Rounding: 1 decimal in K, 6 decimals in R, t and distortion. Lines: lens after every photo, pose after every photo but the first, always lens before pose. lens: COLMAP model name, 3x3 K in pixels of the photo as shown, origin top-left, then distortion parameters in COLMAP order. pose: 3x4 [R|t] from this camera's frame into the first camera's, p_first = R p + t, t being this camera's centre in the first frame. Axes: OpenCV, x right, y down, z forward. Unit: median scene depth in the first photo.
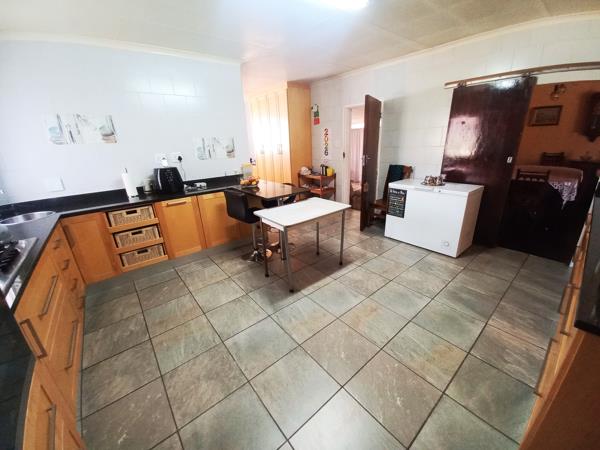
lens RADIAL K [[248.3, 0, 300.0], [0, 248.3, 225.0], [0, 0, 1]] dist [-0.001152, -0.000681]
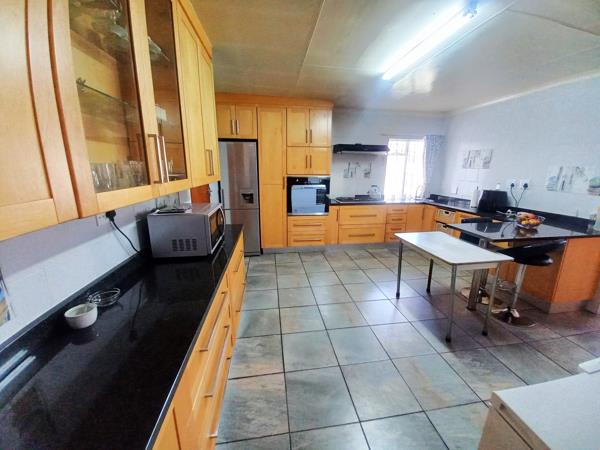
lens RADIAL K [[248.3, 0, 300.0], [0, 248.3, 225.0], [0, 0, 1]] dist [-0.001152, -0.000681]
pose [[-0.549889, 0.220689, -0.805555, 1.080170], [-0.257848, 0.872499, 0.415042, -0.388853], [0.794441, 0.435938, -0.422873, 0.960636]]
